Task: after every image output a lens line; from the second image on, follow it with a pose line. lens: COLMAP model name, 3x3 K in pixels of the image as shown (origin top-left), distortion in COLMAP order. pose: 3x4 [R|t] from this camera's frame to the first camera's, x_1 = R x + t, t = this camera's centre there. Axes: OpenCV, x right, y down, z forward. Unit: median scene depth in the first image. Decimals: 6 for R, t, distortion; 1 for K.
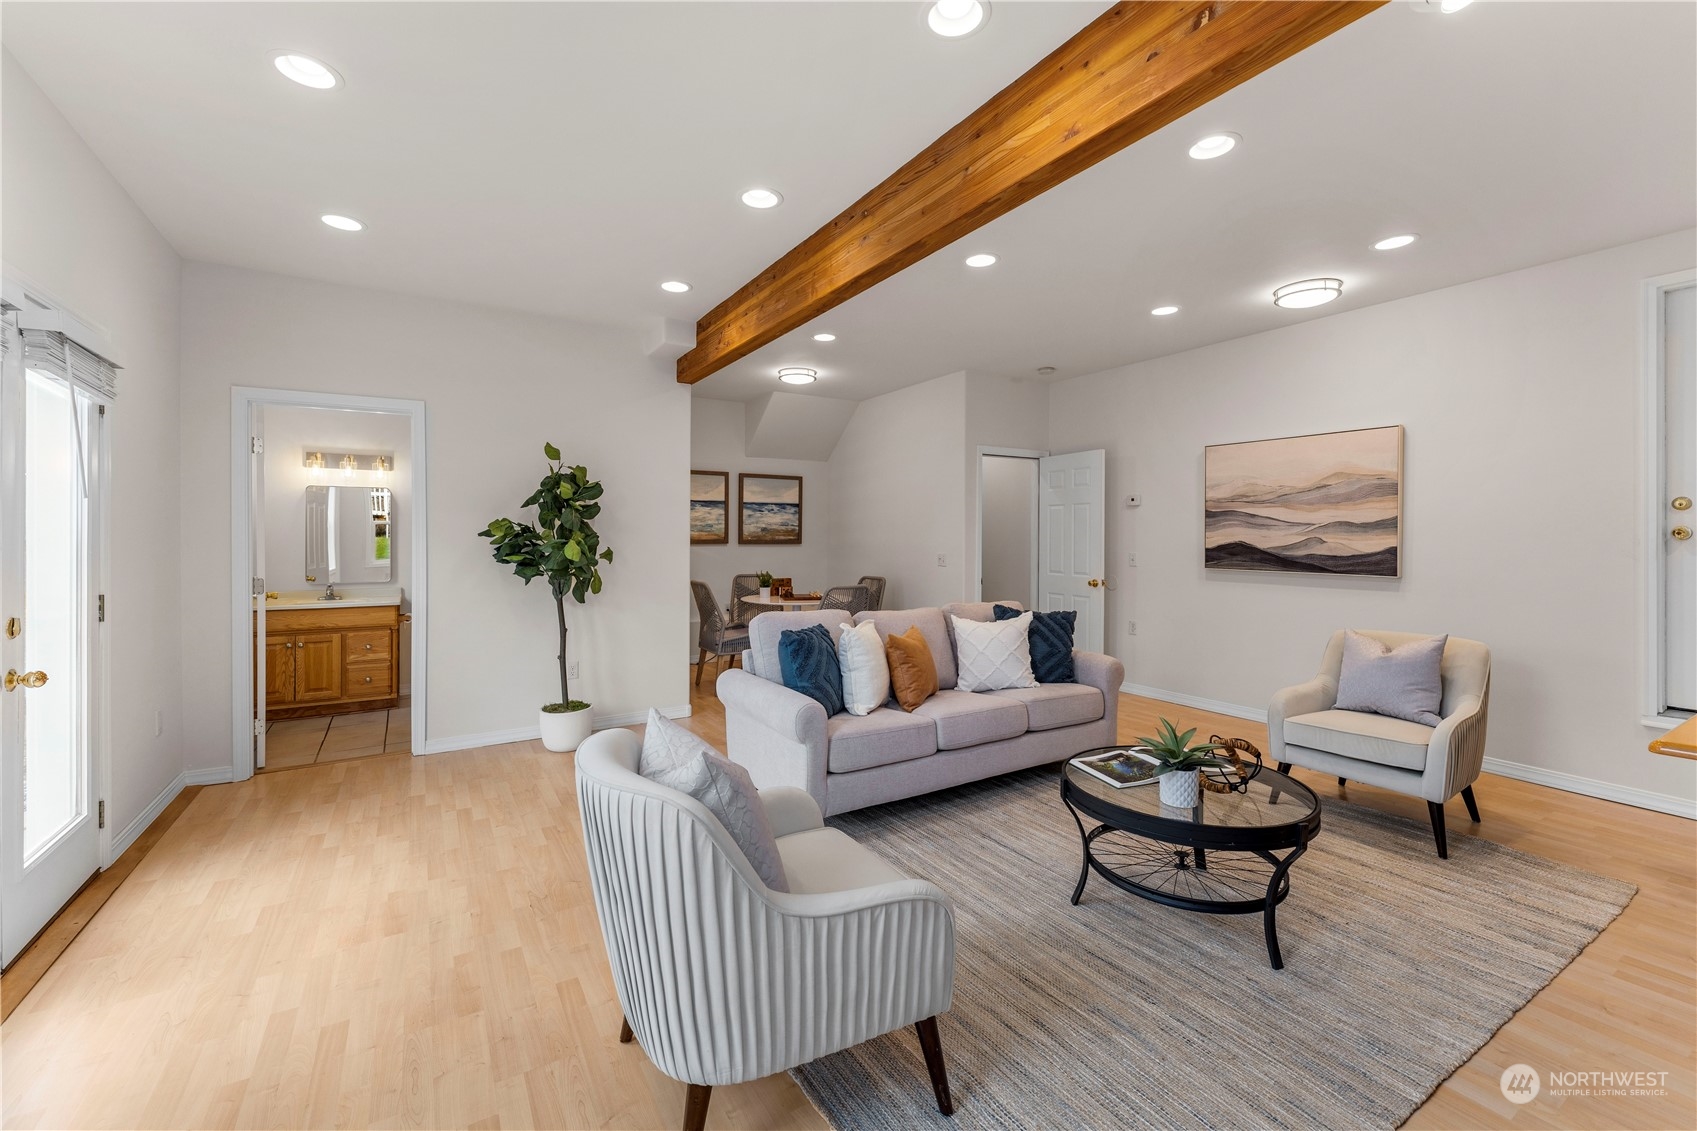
lens RADIAL K [[693.9, 0, 853.7], [0, 693.9, 534.3], [0, 0, 1]] dist [-0.002437, 0.001029]
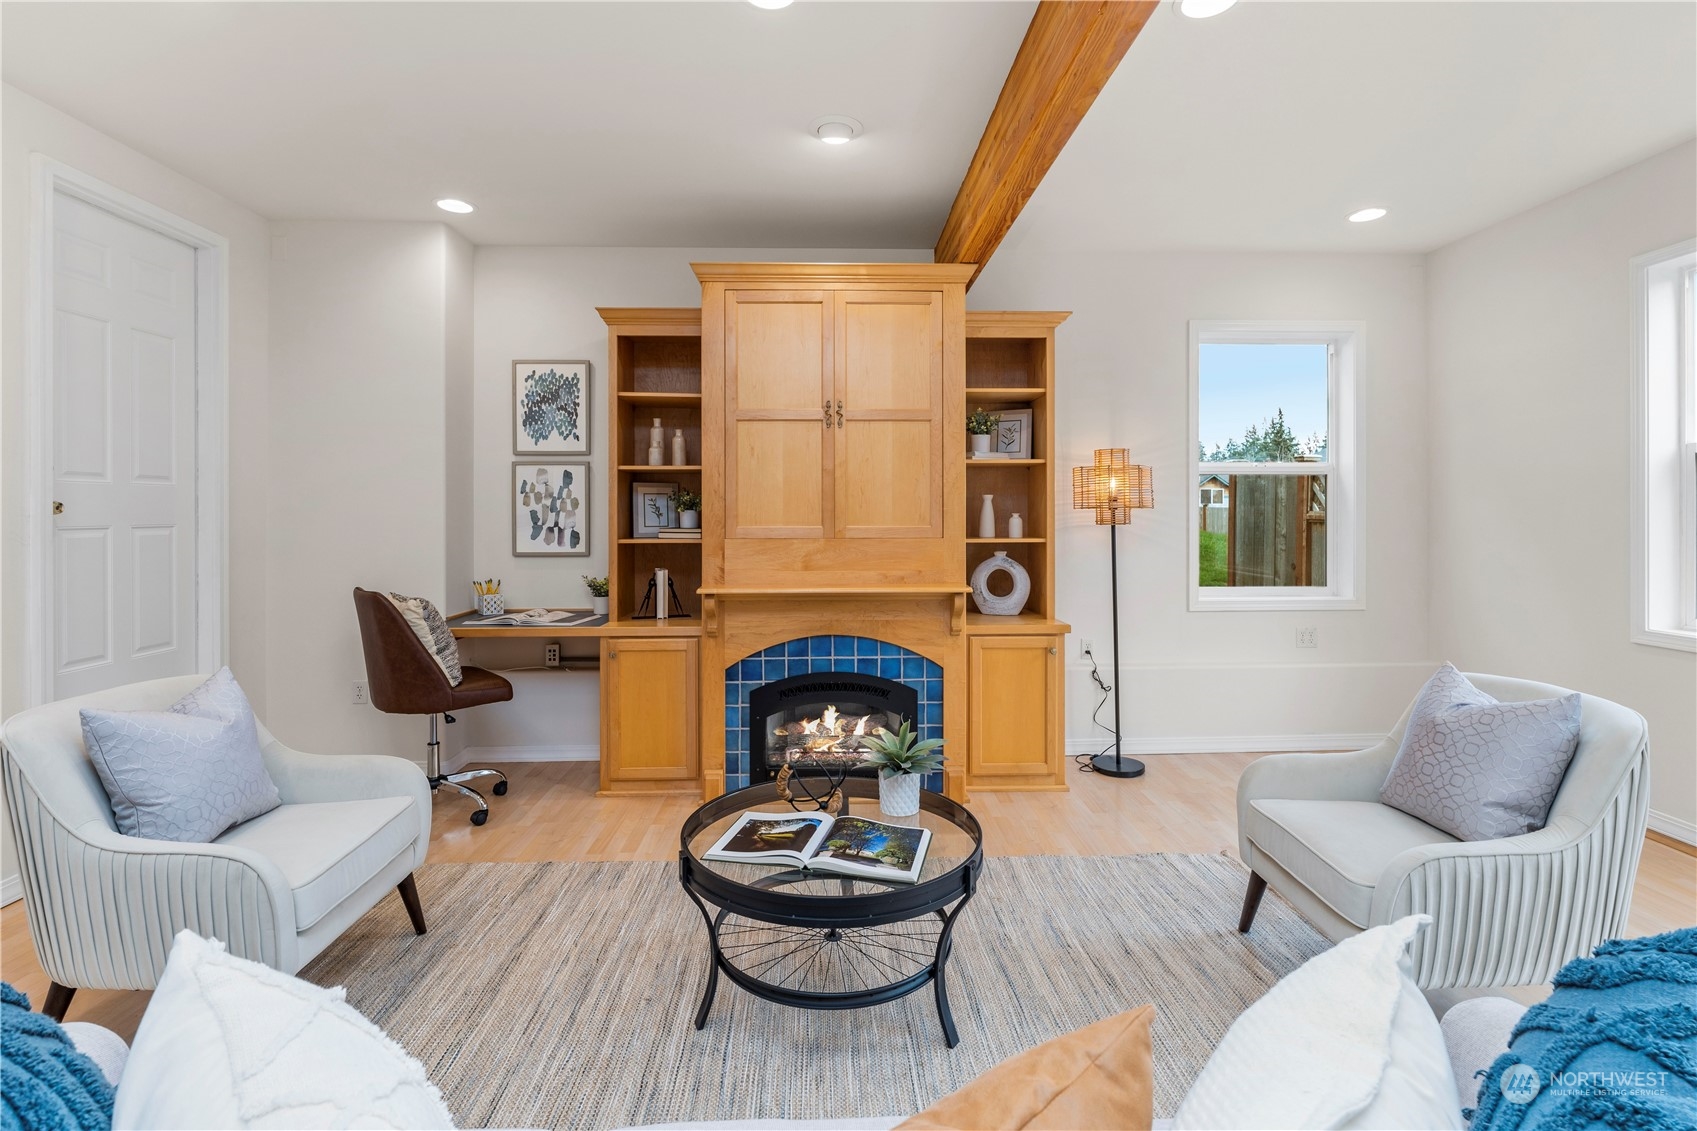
lens RADIAL K [[782.0, 0, 836.7], [0, 782.0, 511.1], [0, 0, 1]] dist [-0.001811, -0.000505]
pose [[-0.859315, 0.002457, 0.511441, 0.015077], [-0.000730, 0.999982, -0.006031, 0.006614], [-0.511446, -0.005556, -0.859297, 1.180596]]
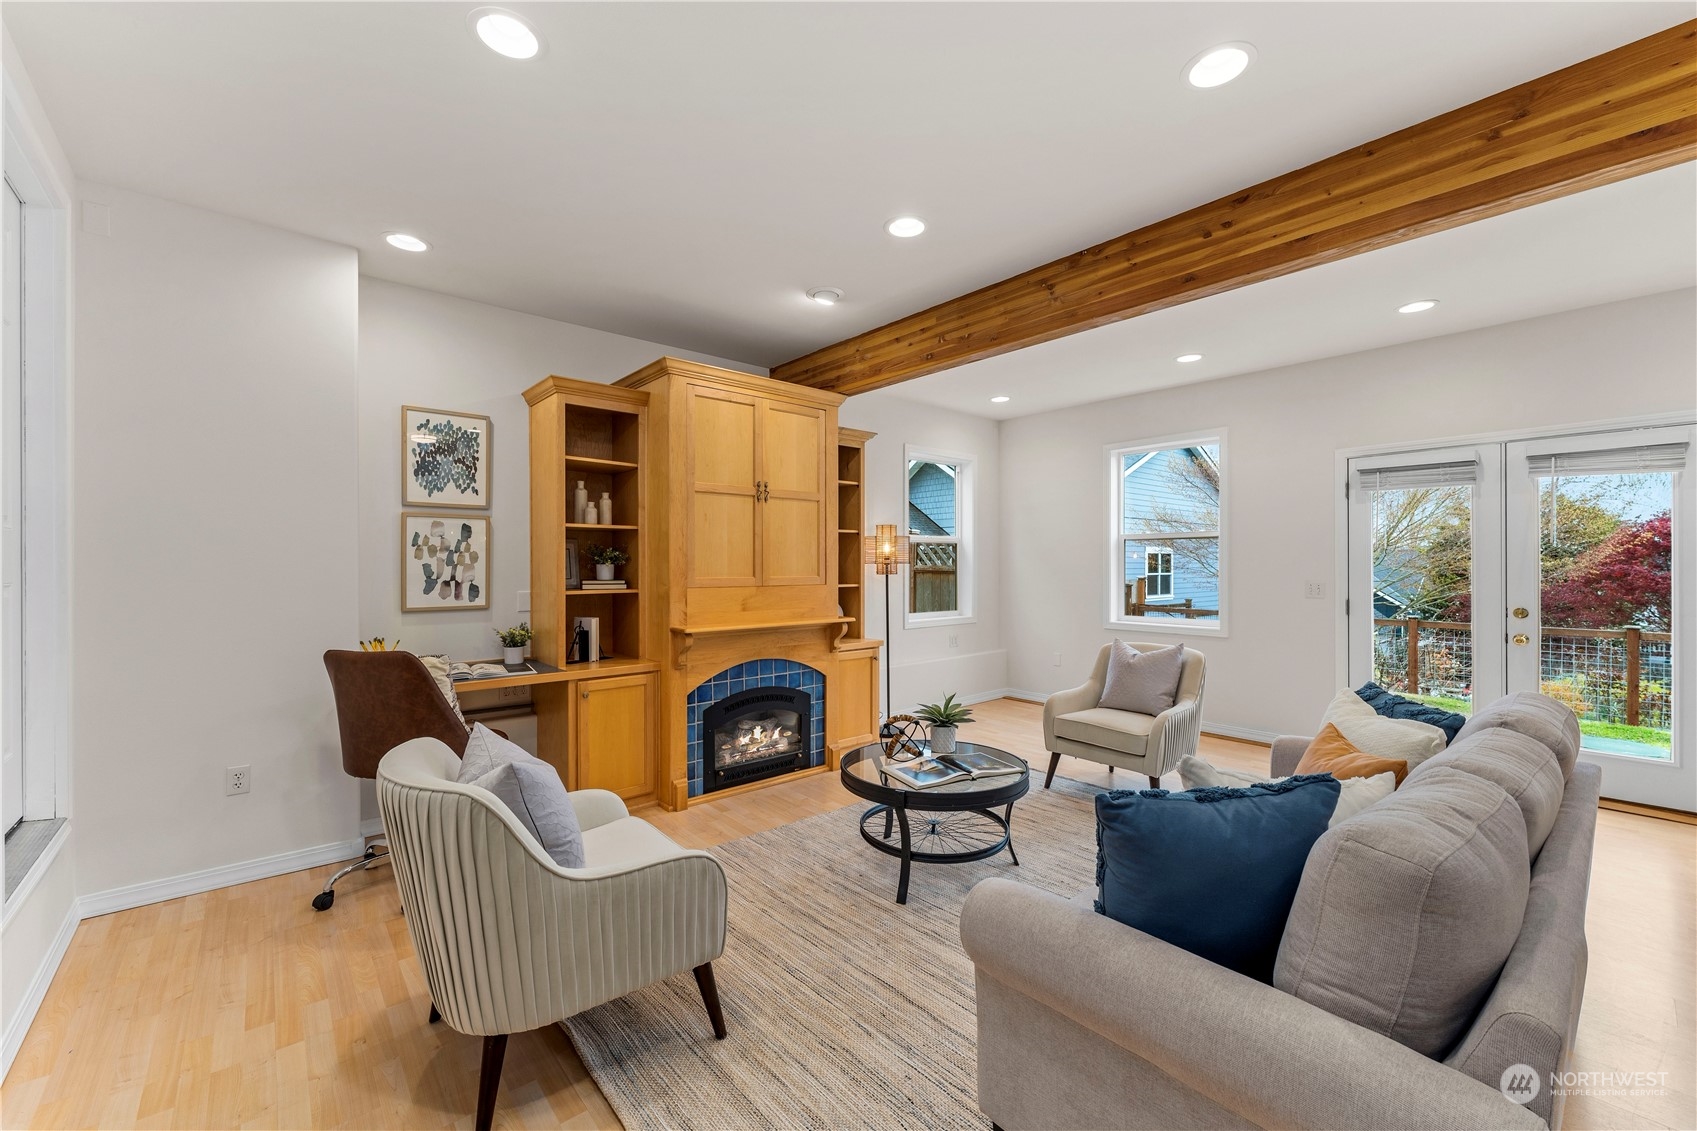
lens RADIAL K [[693.9, 0, 836.1], [0, 693.9, 564.3], [0, 0, 1]] dist [-0.002437, 0.001029]
pose [[-0.987871, -0.000554, -0.155276, 0.567689], [0.000133, 0.999990, -0.004411, 0.003796], [0.155277, -0.004378, -0.987861, 1.486506]]
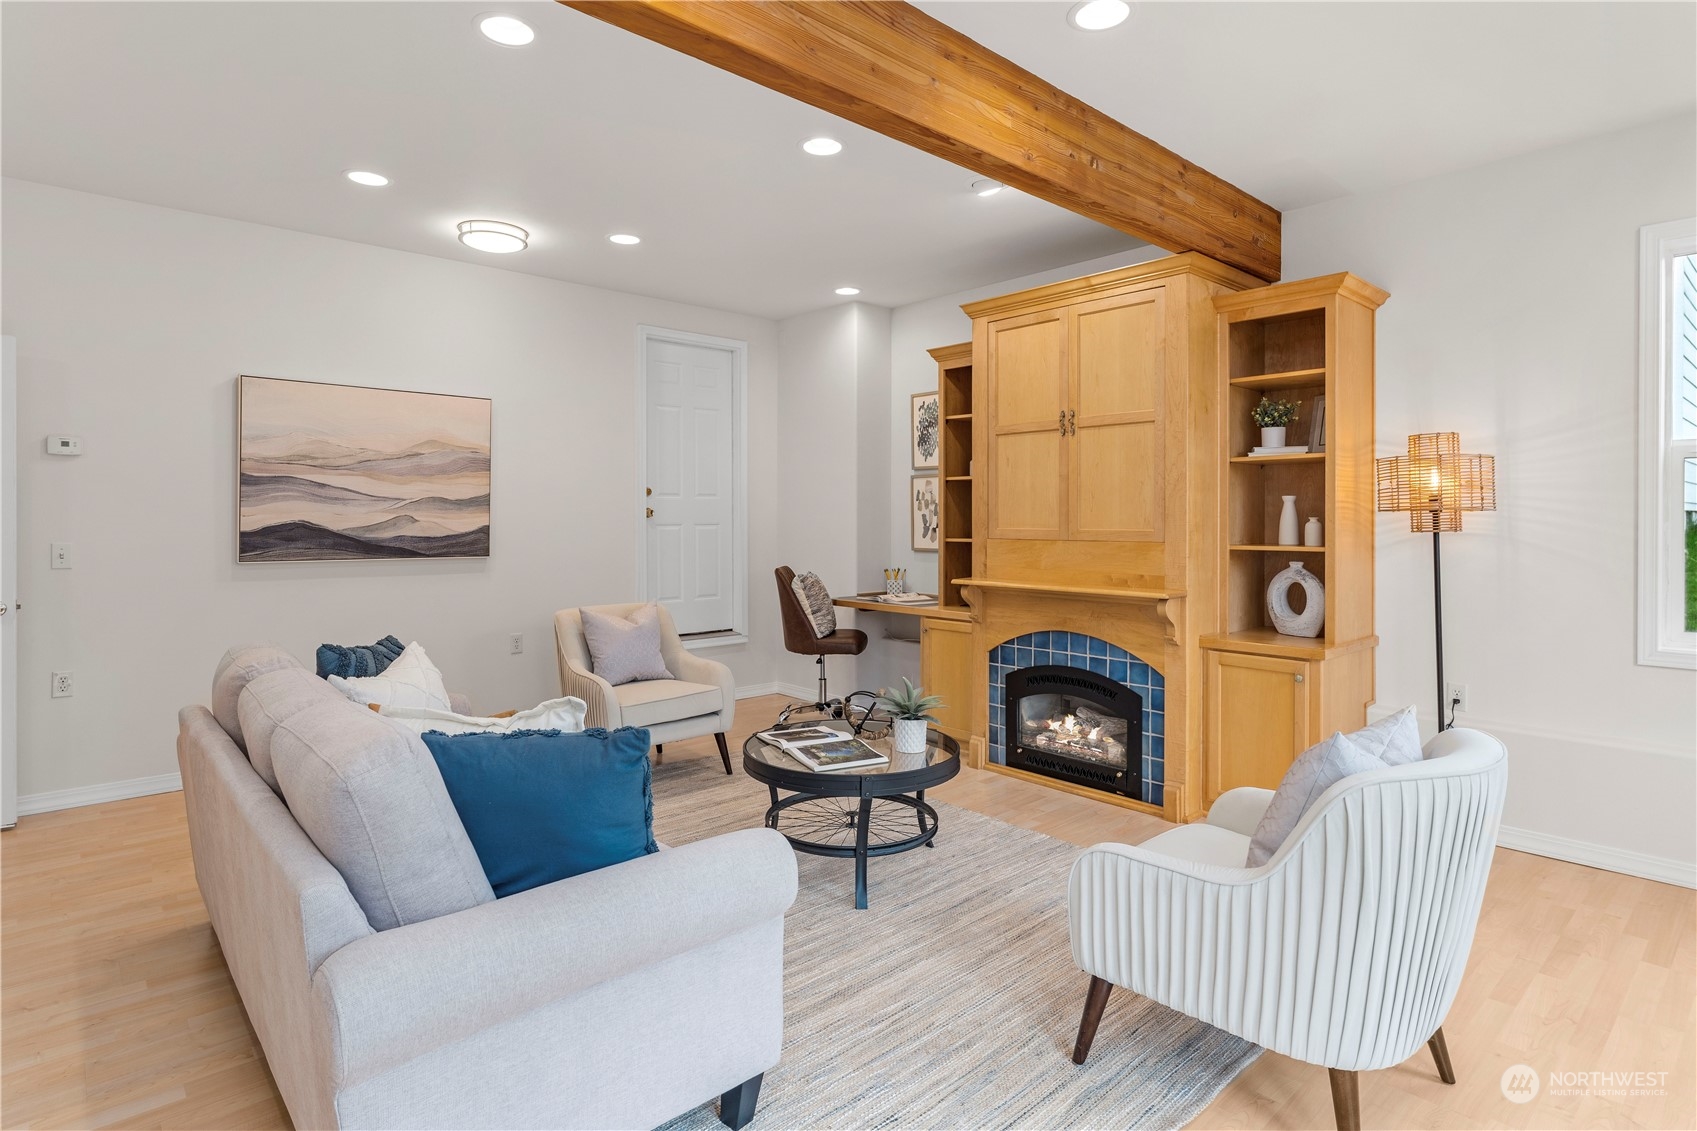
lens RADIAL K [[878.6, 0, 833.7], [0, 878.6, 517.9], [0, 0, 1]] dist [0.000269, -0.000329]
pose [[-0.162823, -0.000724, 0.986655, -0.570689], [-0.004636, 0.999989, -0.000031, 0.006368], [-0.986644, -0.004579, -0.162825, 0.841727]]
